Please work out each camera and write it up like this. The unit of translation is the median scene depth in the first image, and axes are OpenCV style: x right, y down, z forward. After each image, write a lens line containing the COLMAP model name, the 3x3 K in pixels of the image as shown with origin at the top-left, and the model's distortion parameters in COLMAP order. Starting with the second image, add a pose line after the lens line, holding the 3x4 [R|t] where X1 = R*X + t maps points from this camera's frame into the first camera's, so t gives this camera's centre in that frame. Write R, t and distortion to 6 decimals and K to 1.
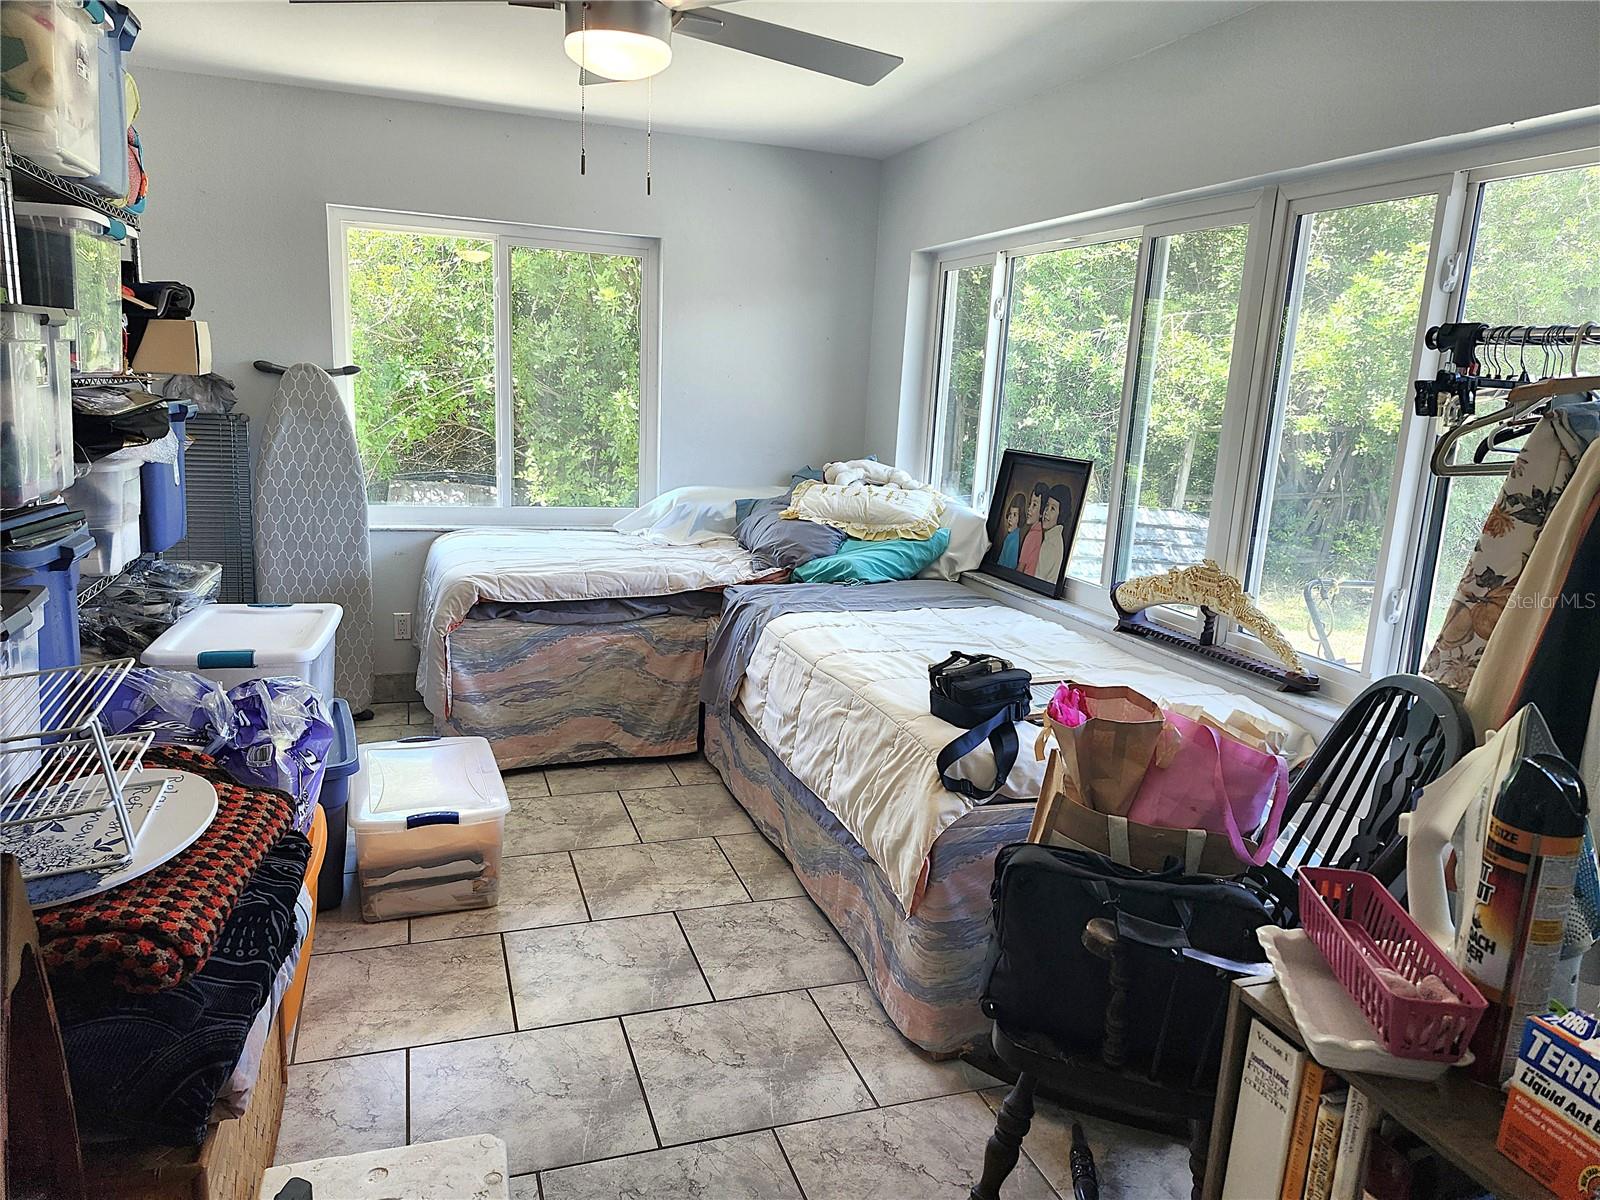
lens RADIAL K [[1100.0, 0, 793.9], [0, 1100.0, 599.0], [0, 0, 1]] dist [0.122277, -0.184176]
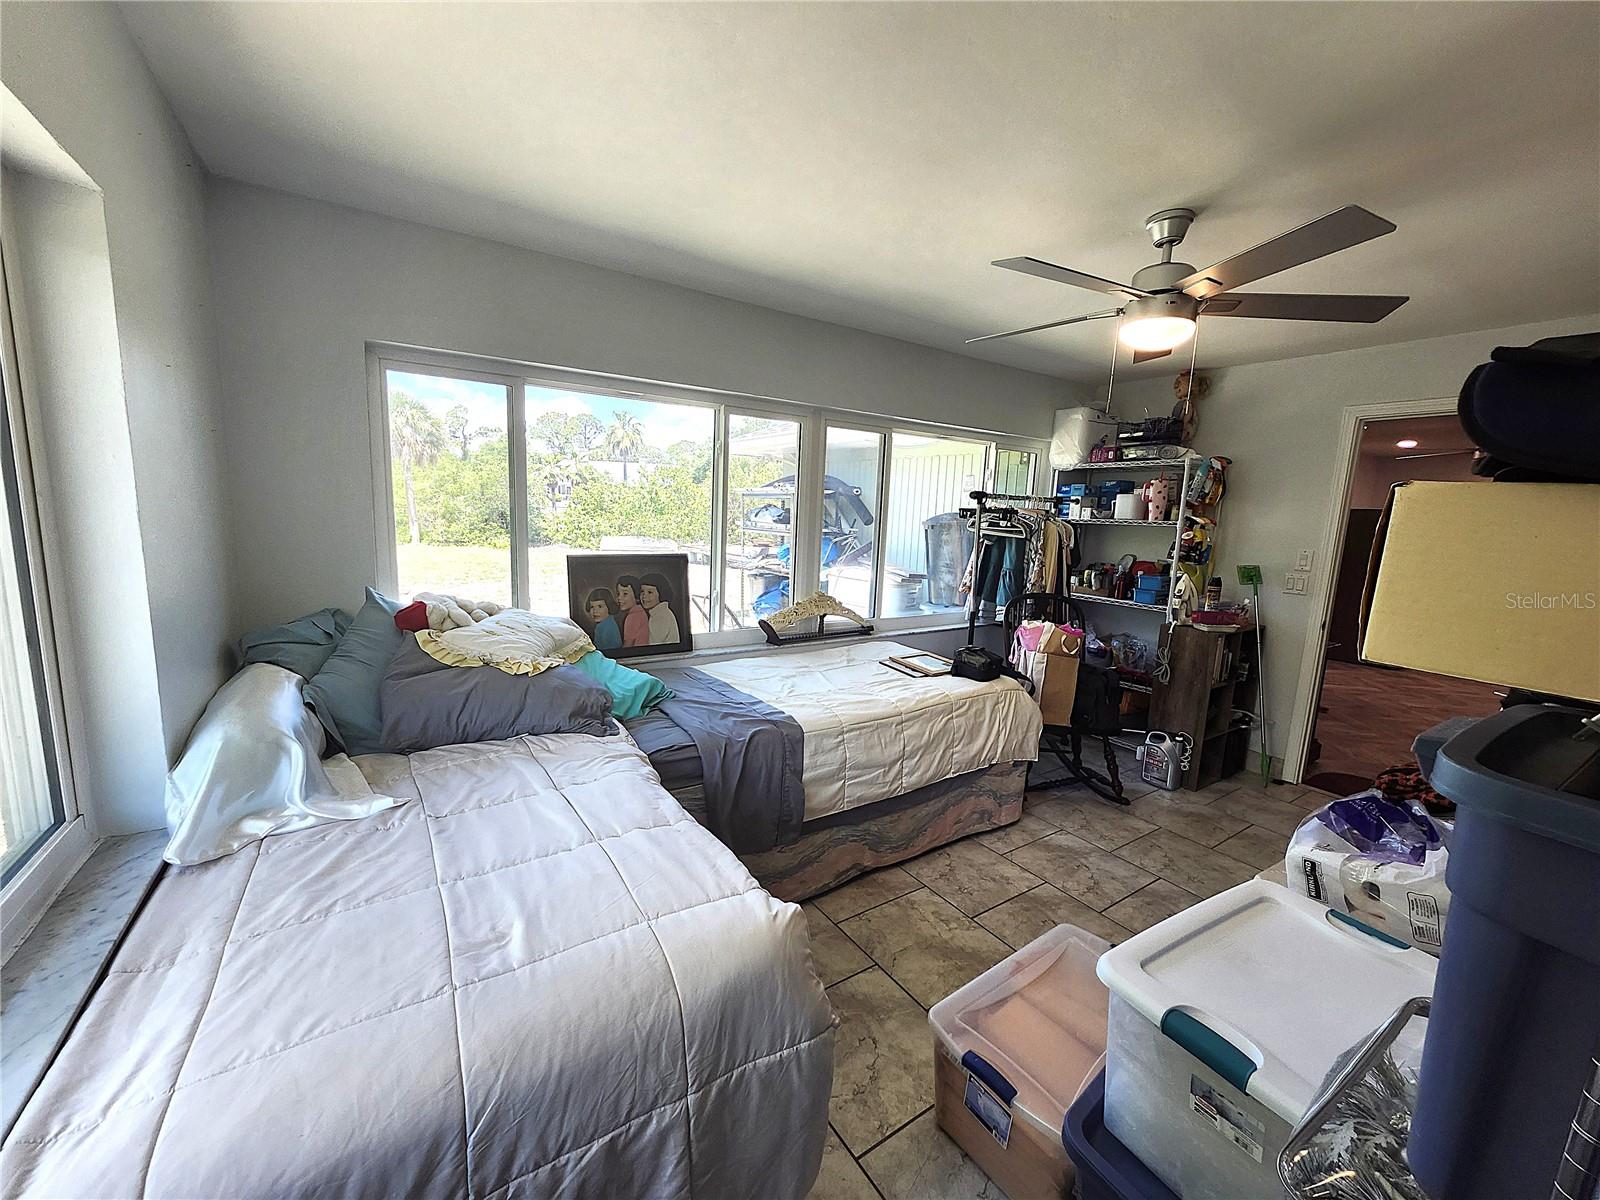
lens RADIAL K [[627.9, 0, 797.8], [0, 627.9, 604.0], [0, 0, 1]] dist [0.001317, -0.000795]
pose [[-0.259492, -0.204511, 0.943843, -0.699528], [0.139306, 0.959173, 0.246133, -0.301549], [-0.955645, 0.195353, -0.220408, 1.307327]]
